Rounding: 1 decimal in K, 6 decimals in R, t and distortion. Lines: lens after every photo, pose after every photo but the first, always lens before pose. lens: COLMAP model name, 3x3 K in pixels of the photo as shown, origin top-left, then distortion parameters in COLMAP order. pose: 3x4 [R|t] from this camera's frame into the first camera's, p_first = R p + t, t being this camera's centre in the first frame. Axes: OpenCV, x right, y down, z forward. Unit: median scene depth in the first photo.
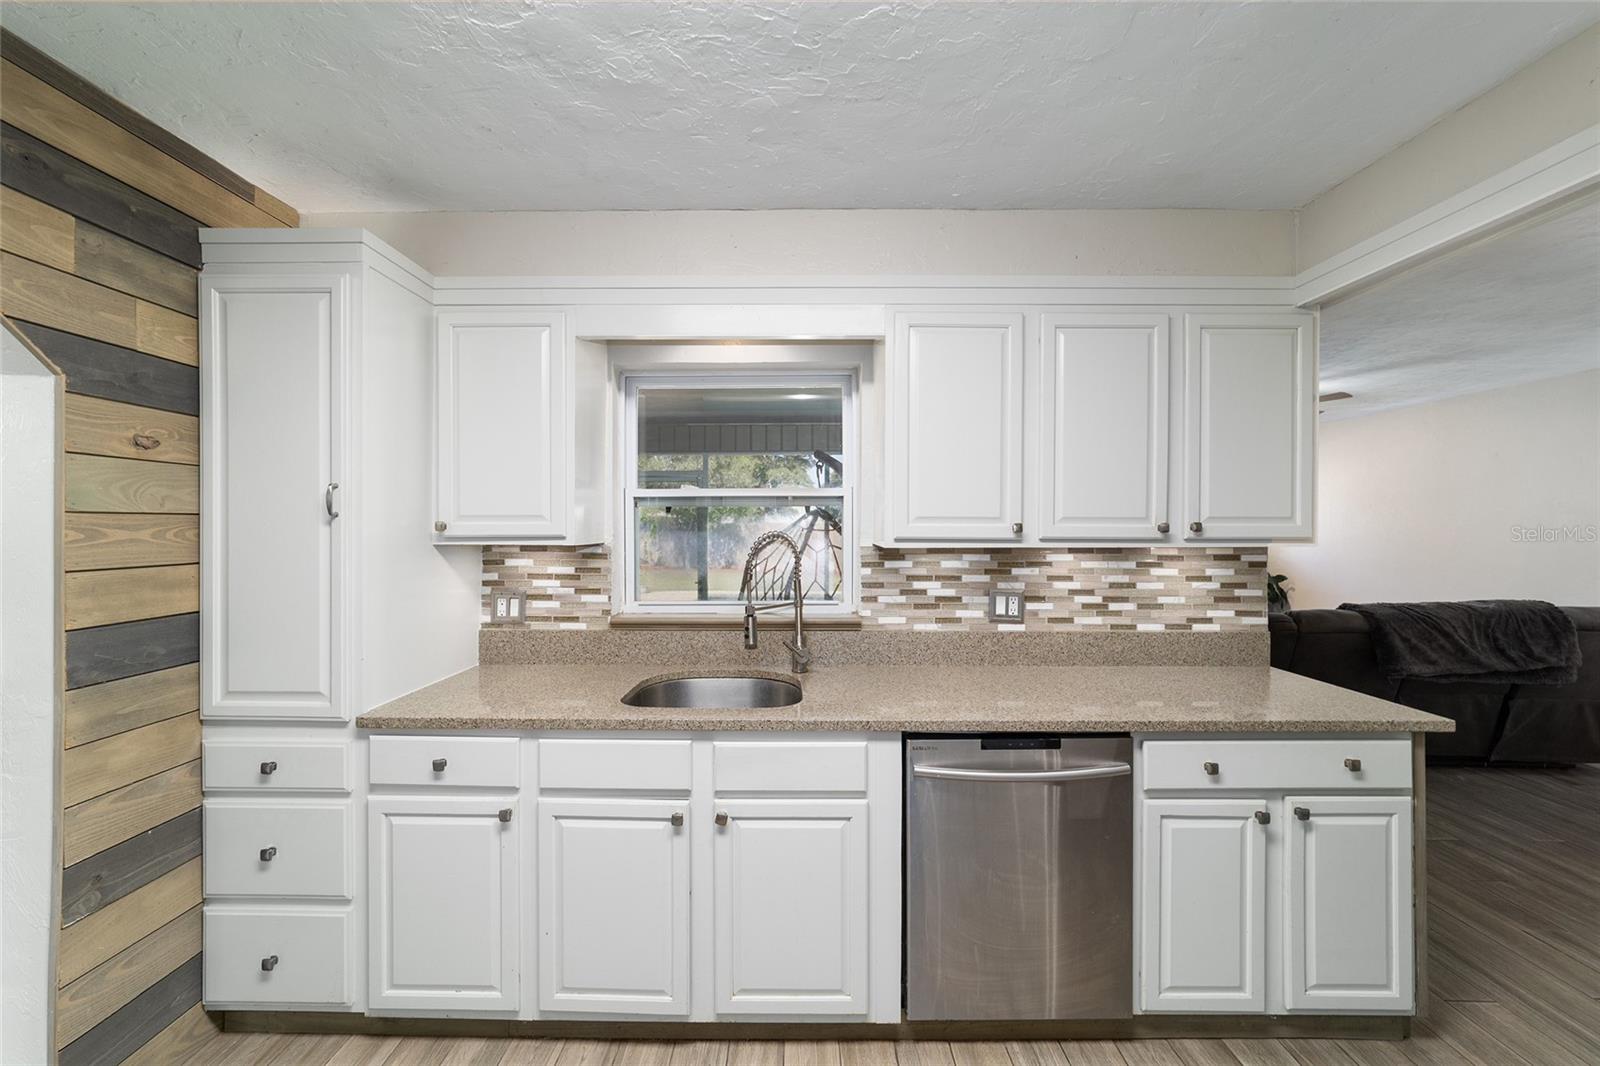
lens RADIAL K [[617.4, 0, 794.7], [0, 617.4, 528.4], [0, 0, 1]] dist [-0.018735, 0.008509]
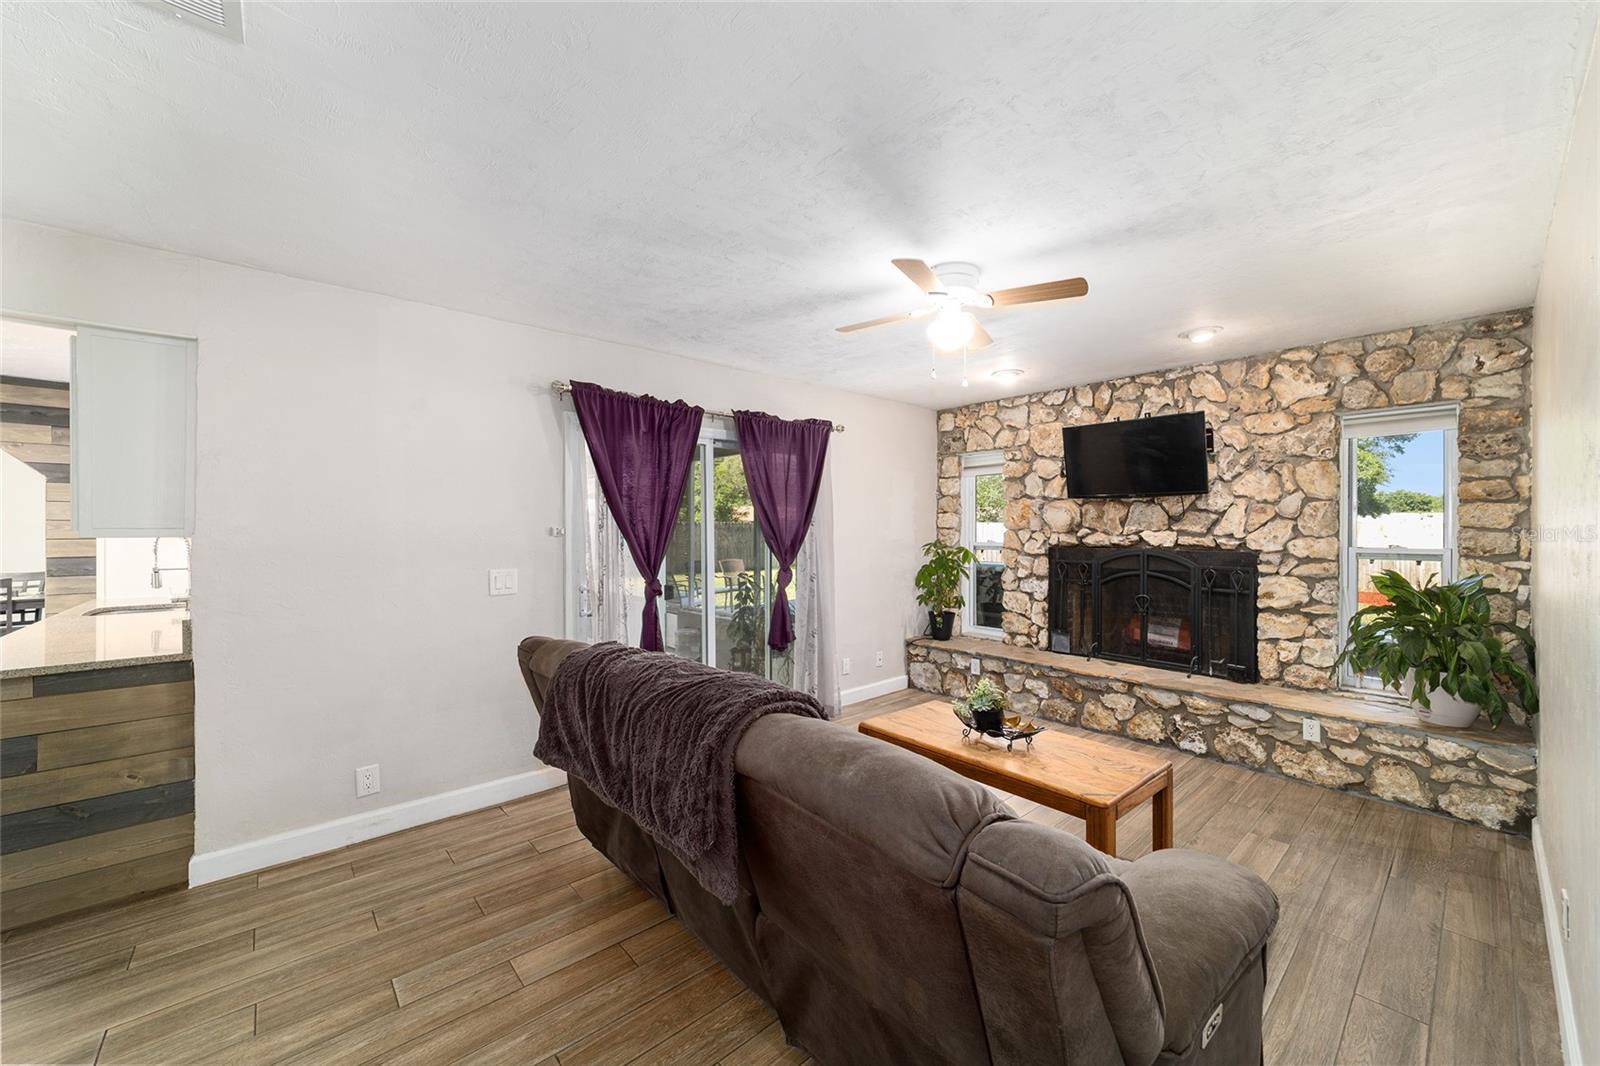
lens RADIAL K [[612.6, 0, 797.3], [0, 612.6, 529.5], [0, 0, 1]] dist [-0.016436, 0.008149]
pose [[0.663995, 0.000411, -0.747737, 2.249181], [-0.000880, 1.000000, -0.000231, 0.011069], [0.747736, 0.000811, 0.663995, 1.086663]]
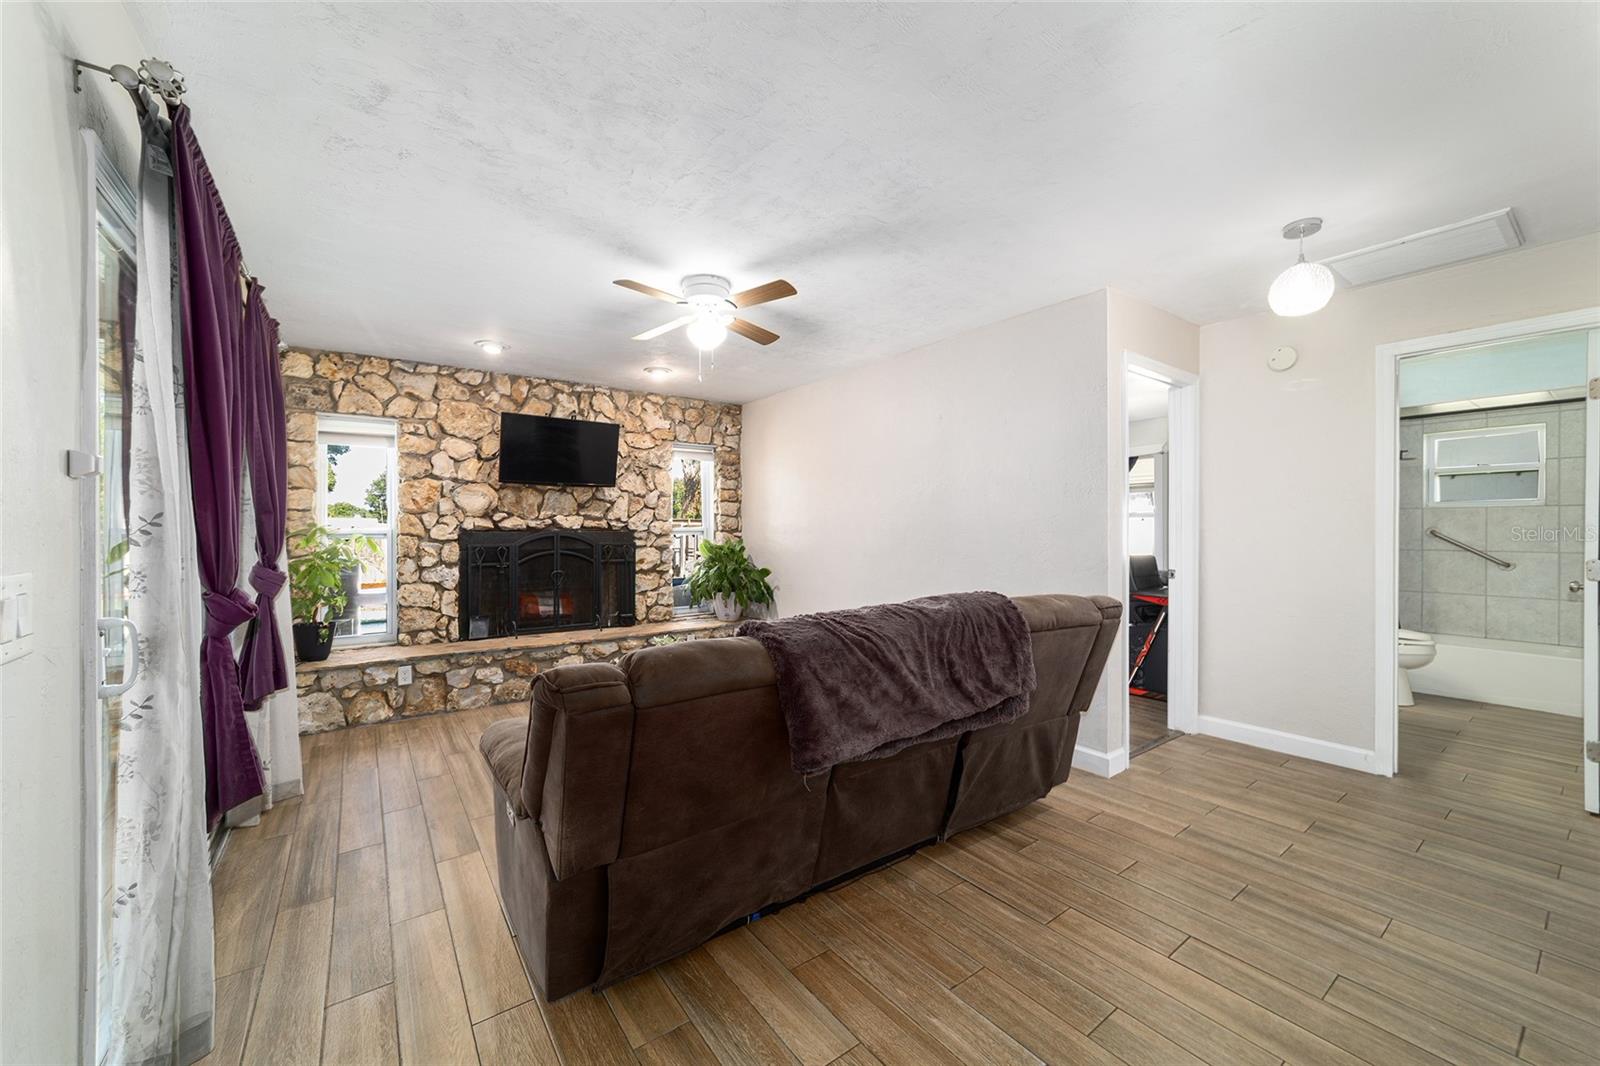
lens RADIAL K [[617.4, 0, 794.7], [0, 617.4, 528.4], [0, 0, 1]] dist [-0.018735, 0.008509]
pose [[0.806828, -0.001653, 0.590784, 0.955074], [0.005681, 0.999972, -0.004962, 0.074766], [-0.590759, 0.007360, 0.806814, 0.861962]]
